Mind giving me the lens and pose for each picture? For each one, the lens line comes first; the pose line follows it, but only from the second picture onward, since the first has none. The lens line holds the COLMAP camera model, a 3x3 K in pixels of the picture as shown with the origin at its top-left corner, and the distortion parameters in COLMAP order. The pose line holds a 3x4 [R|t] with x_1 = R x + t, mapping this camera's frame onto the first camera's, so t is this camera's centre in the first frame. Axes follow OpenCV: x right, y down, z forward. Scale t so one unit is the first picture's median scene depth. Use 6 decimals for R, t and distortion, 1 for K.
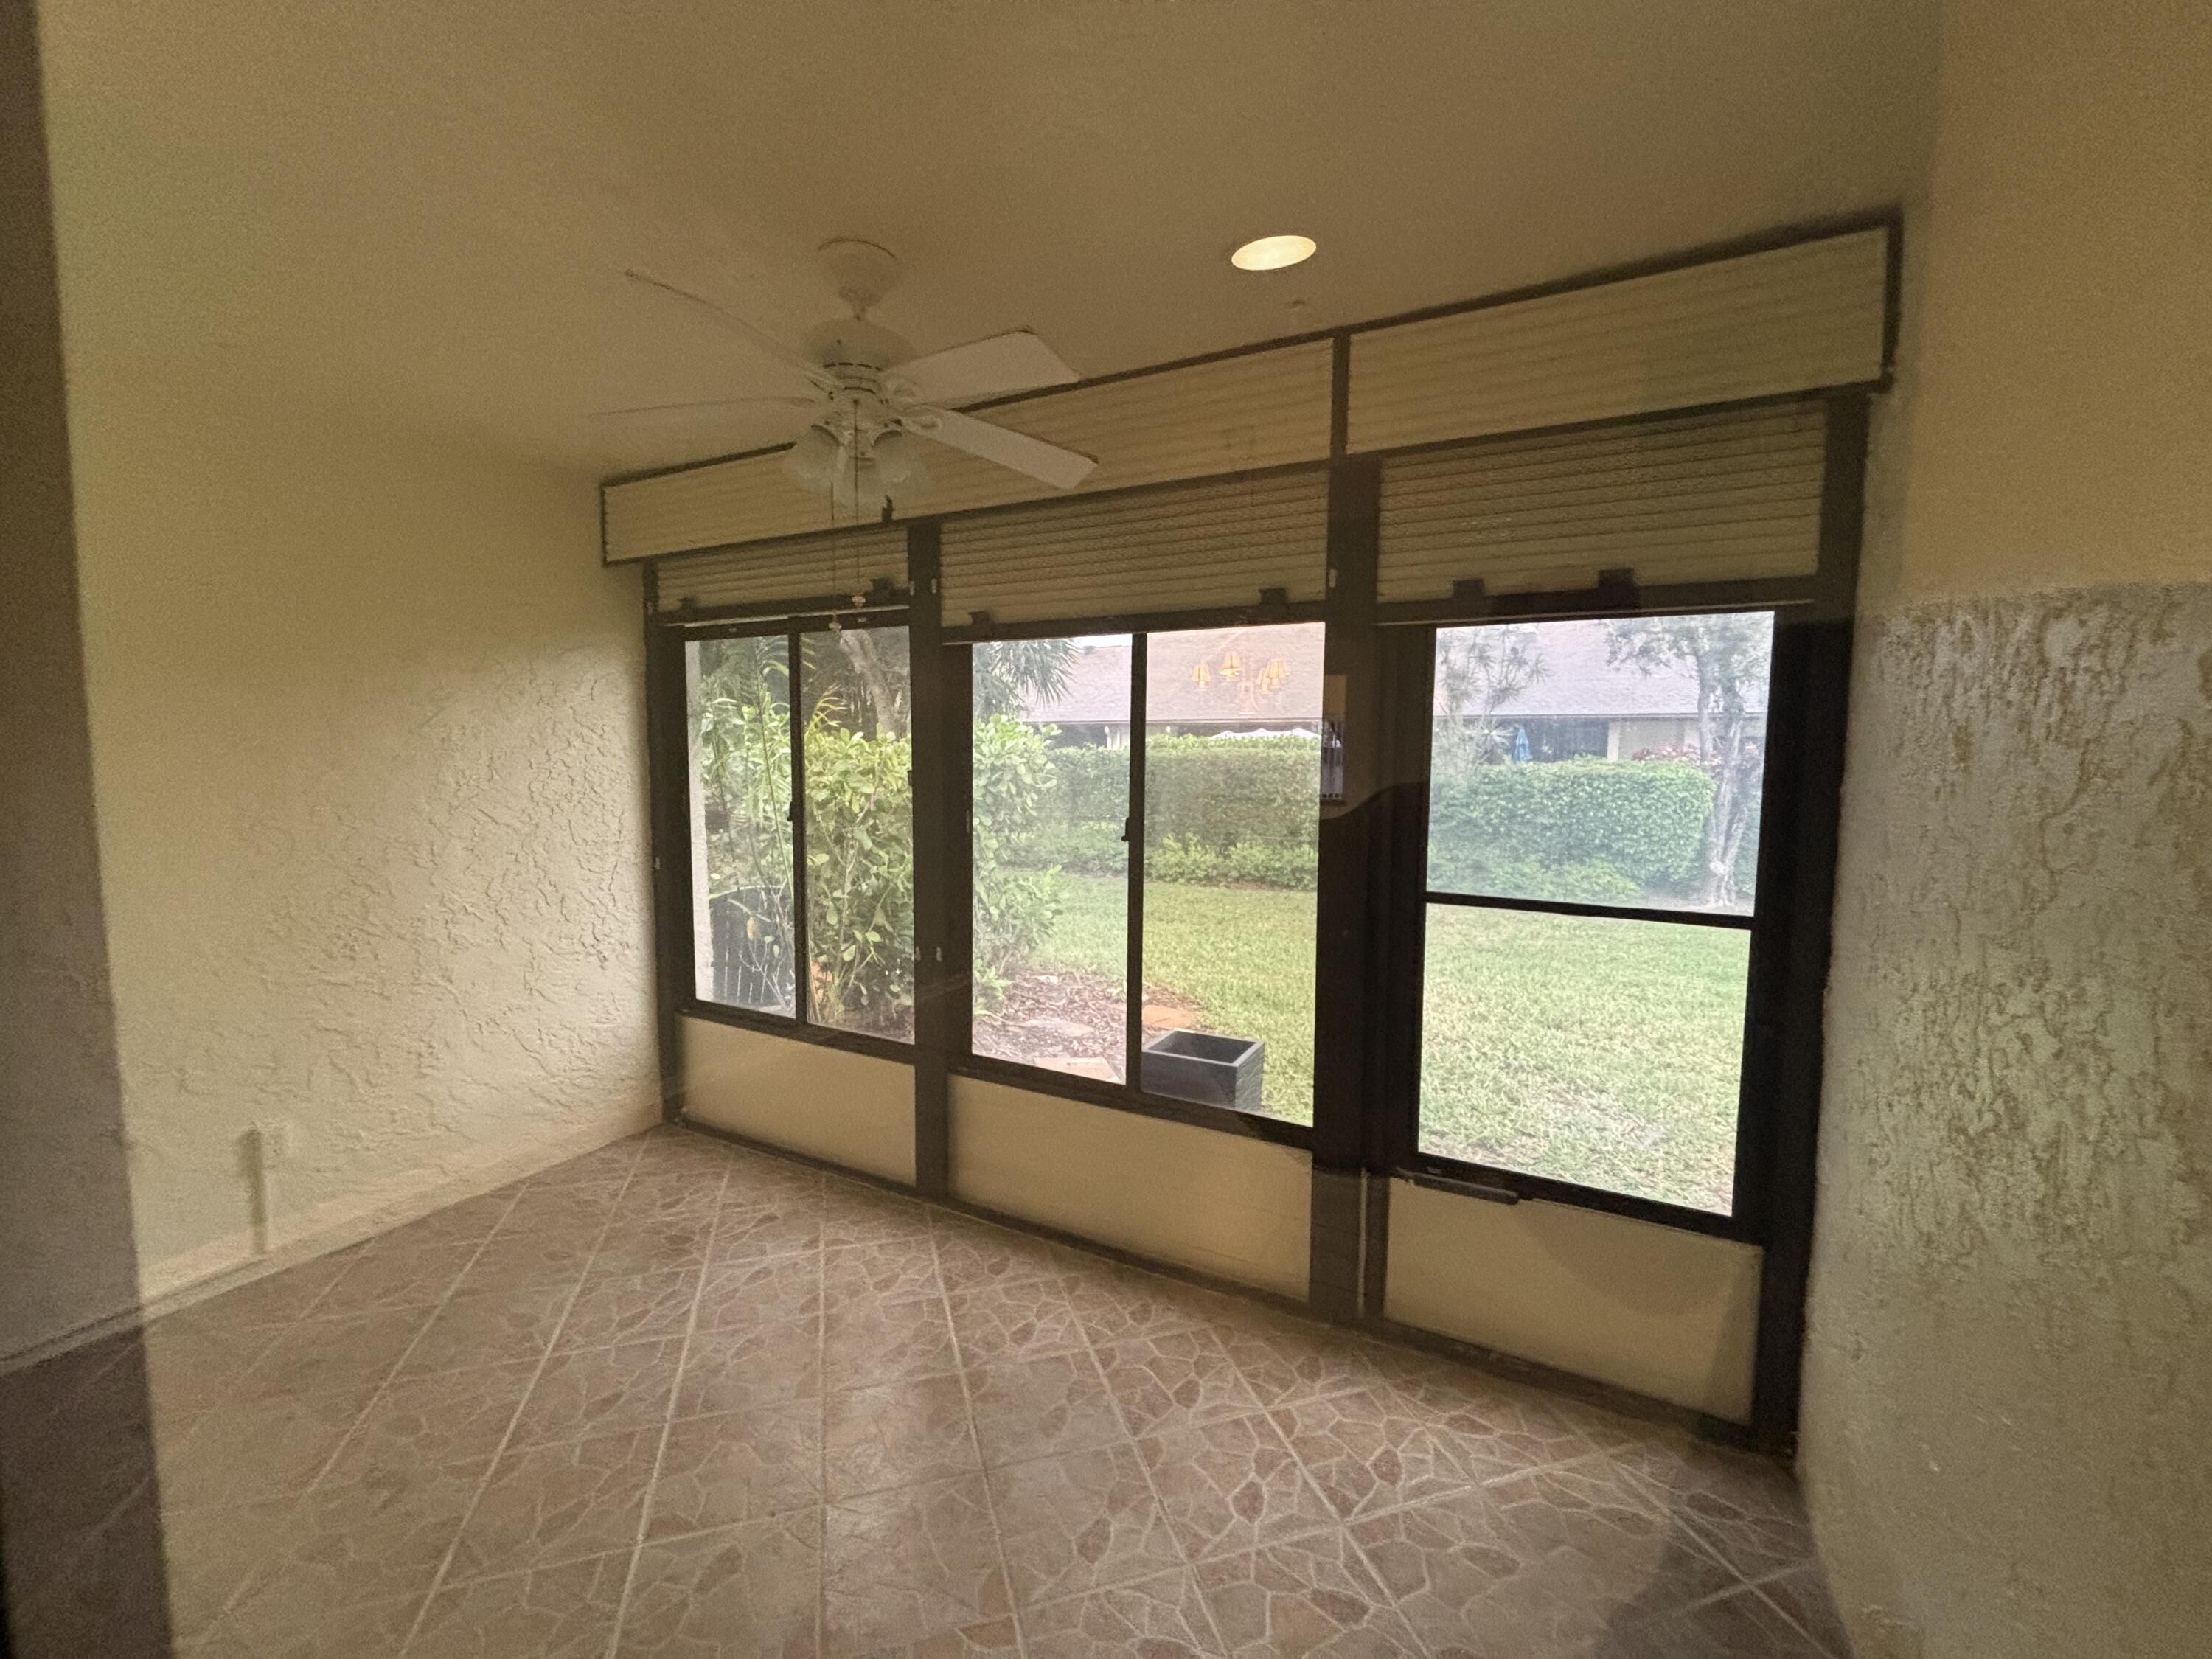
lens RADIAL K [[889.8, 0, 1105.6], [0, 889.8, 817.2], [0, 0, 1]] dist [0.014845, -0.000095]
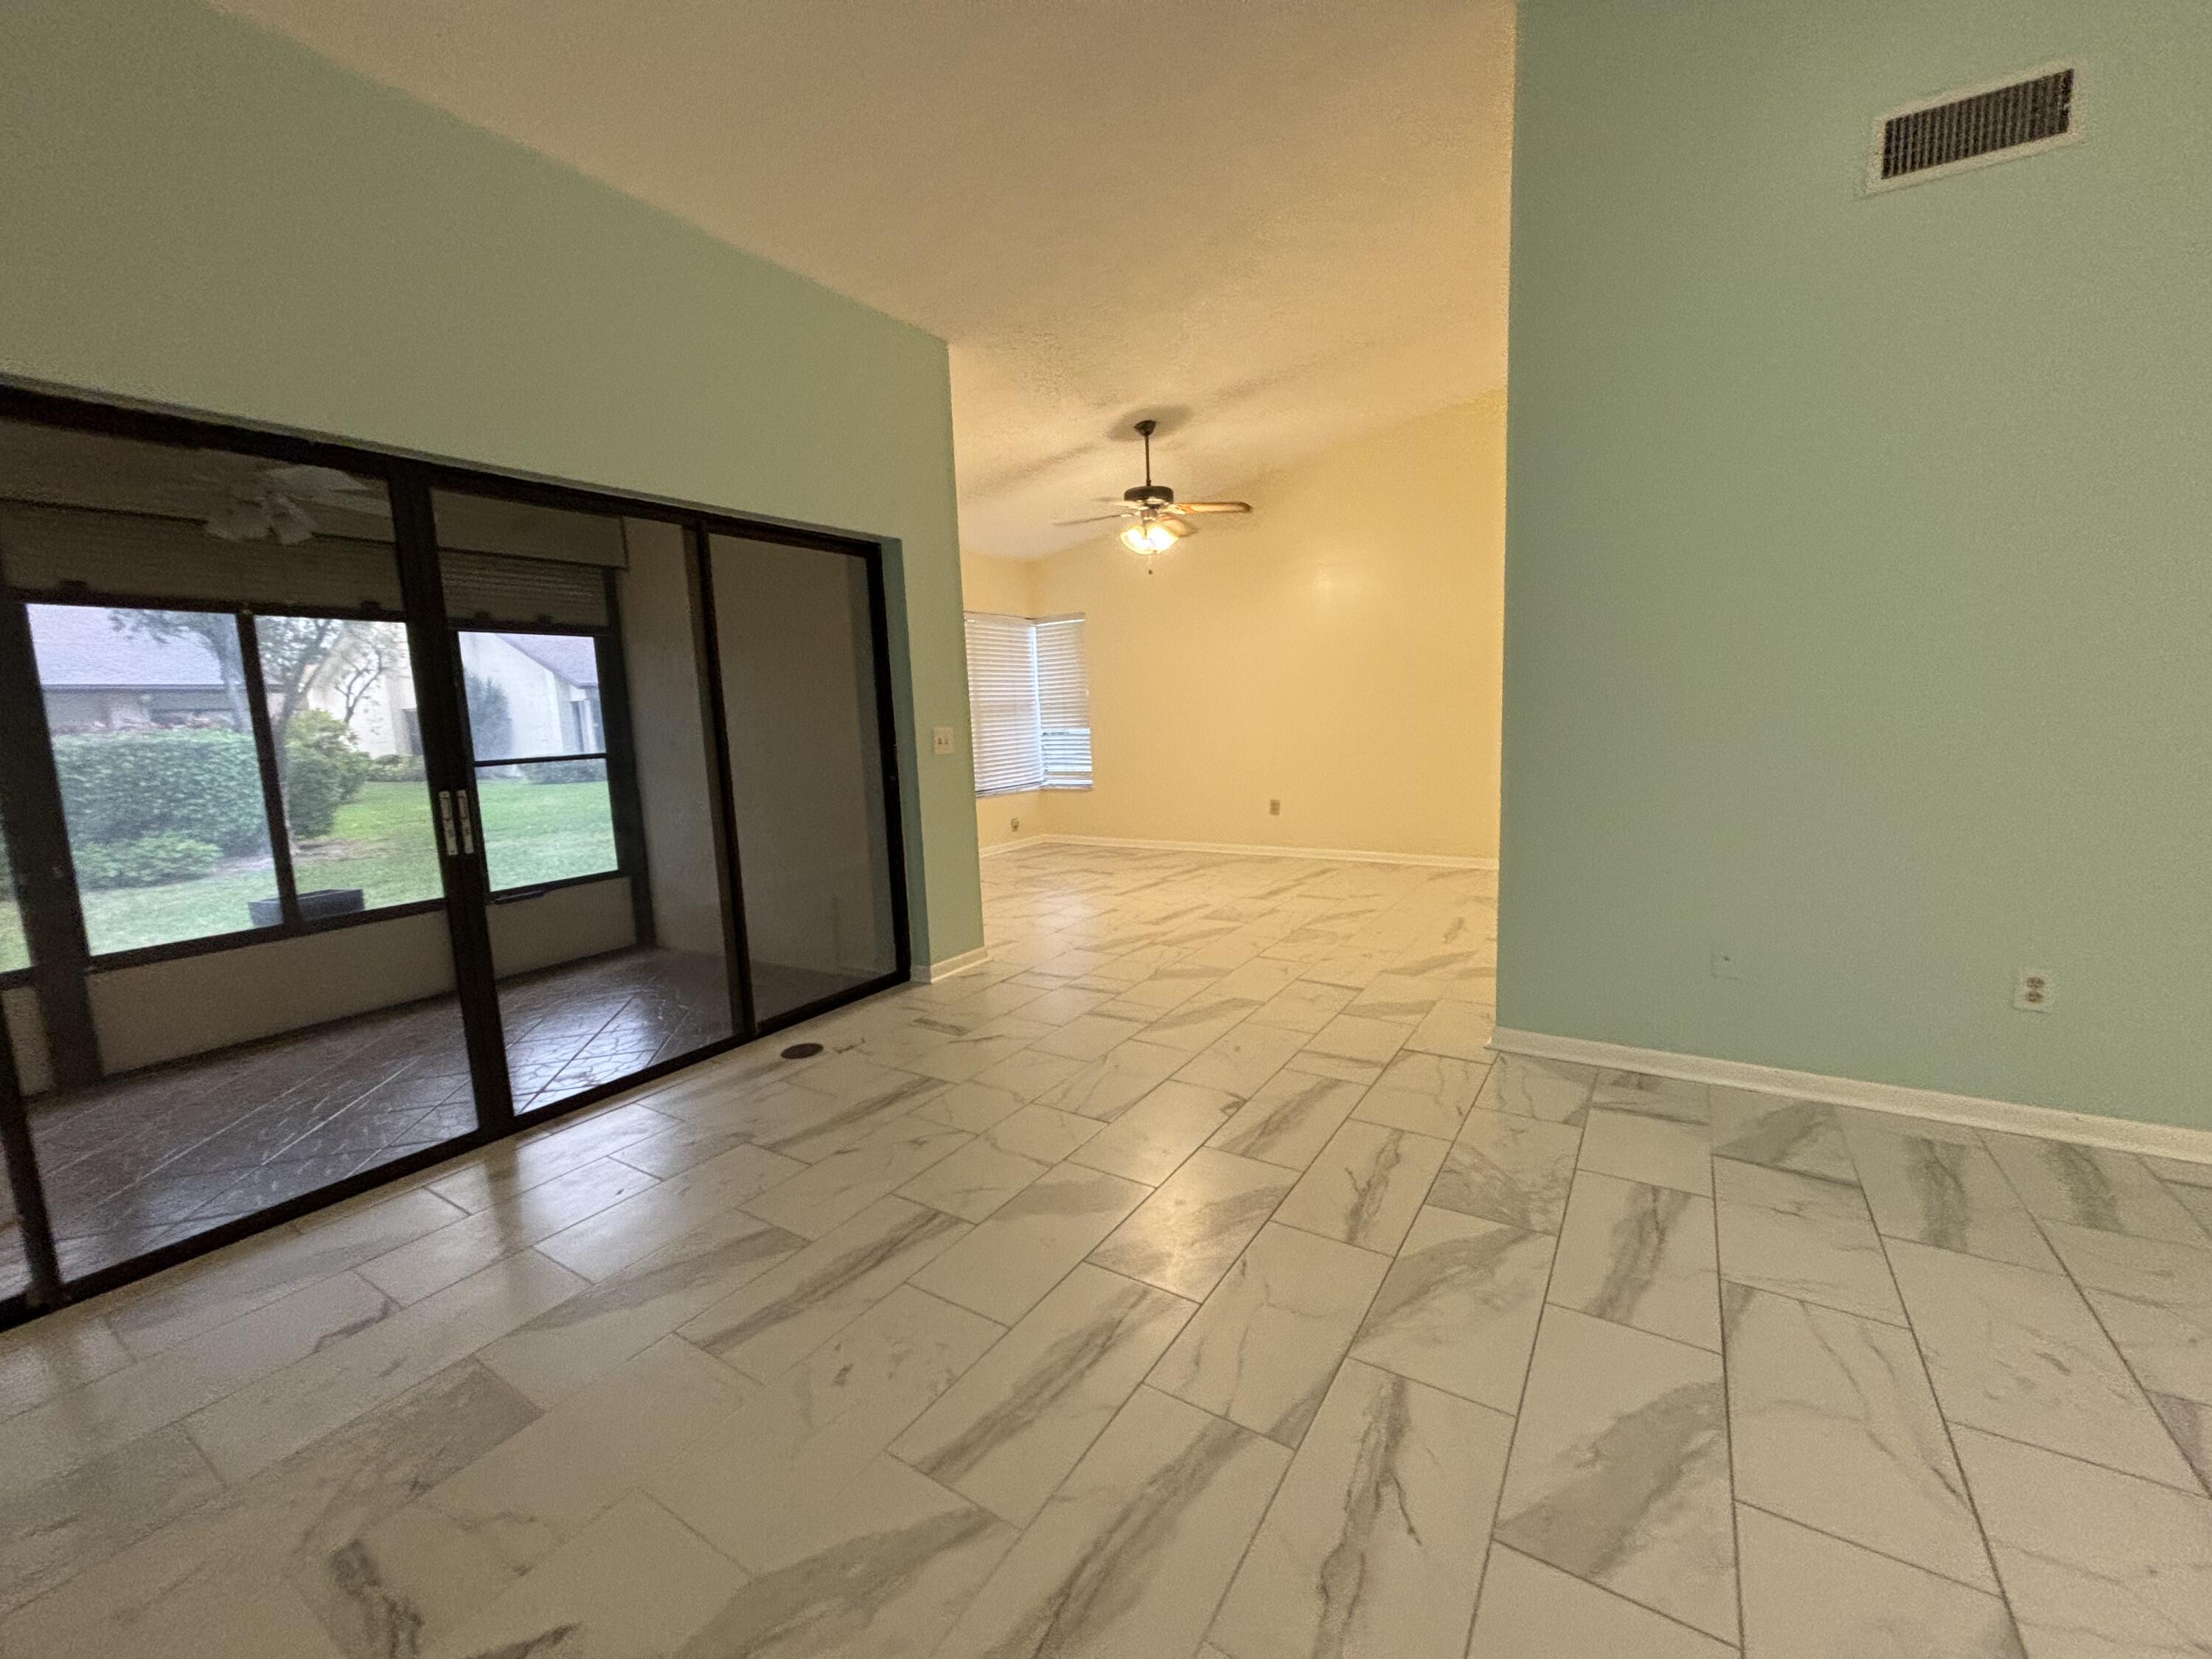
lens RADIAL K [[888.9, 0, 1106.0], [0, 888.9, 829.5], [0, 0, 1]] dist [0.001030, -0.000257]
pose [[0.077375, -0.146864, 0.986126, -1.348692], [0.108327, 0.984474, 0.138118, 0.097383], [-0.991100, 0.096138, 0.092083, -0.519019]]
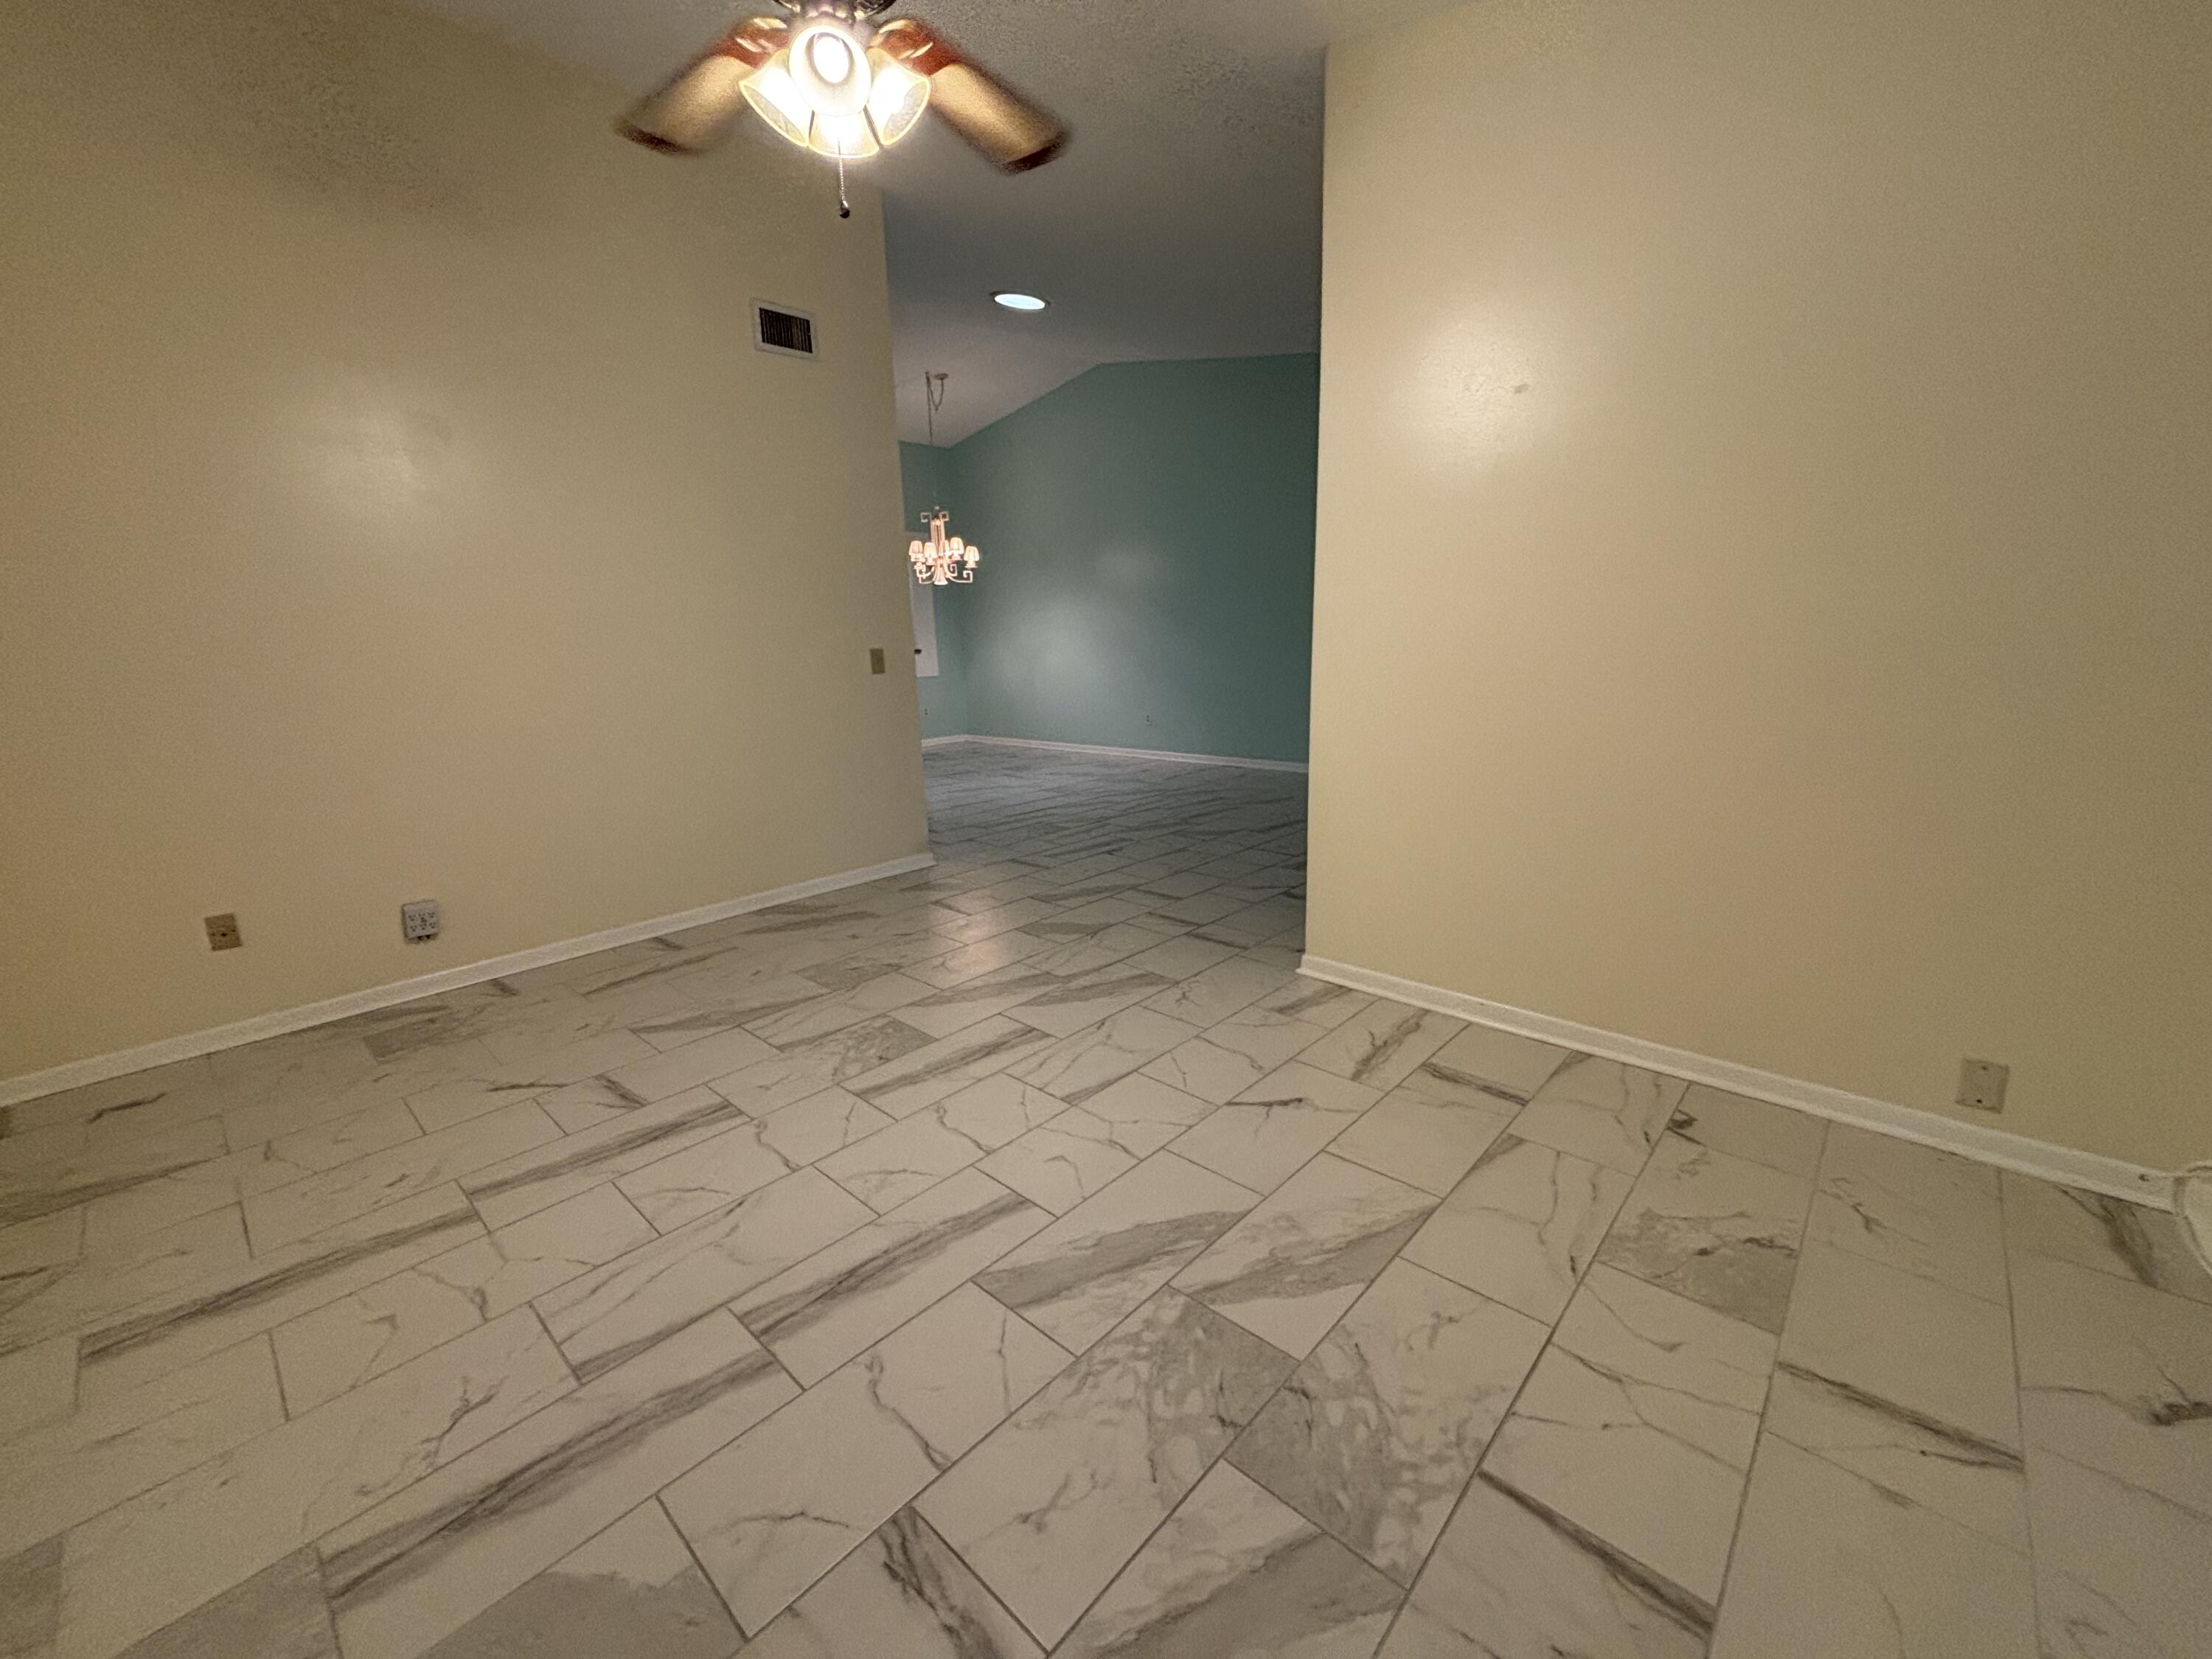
lens RADIAL K [[888.9, 0, 1106.0], [0, 888.9, 829.5], [0, 0, 1]] dist [0.001030, -0.000257]
pose [[-0.251679, 0.217590, -0.943034, 1.327090], [-0.036427, 0.971579, 0.233898, 0.085293], [0.967125, 0.093219, -0.236600, -0.126157]]
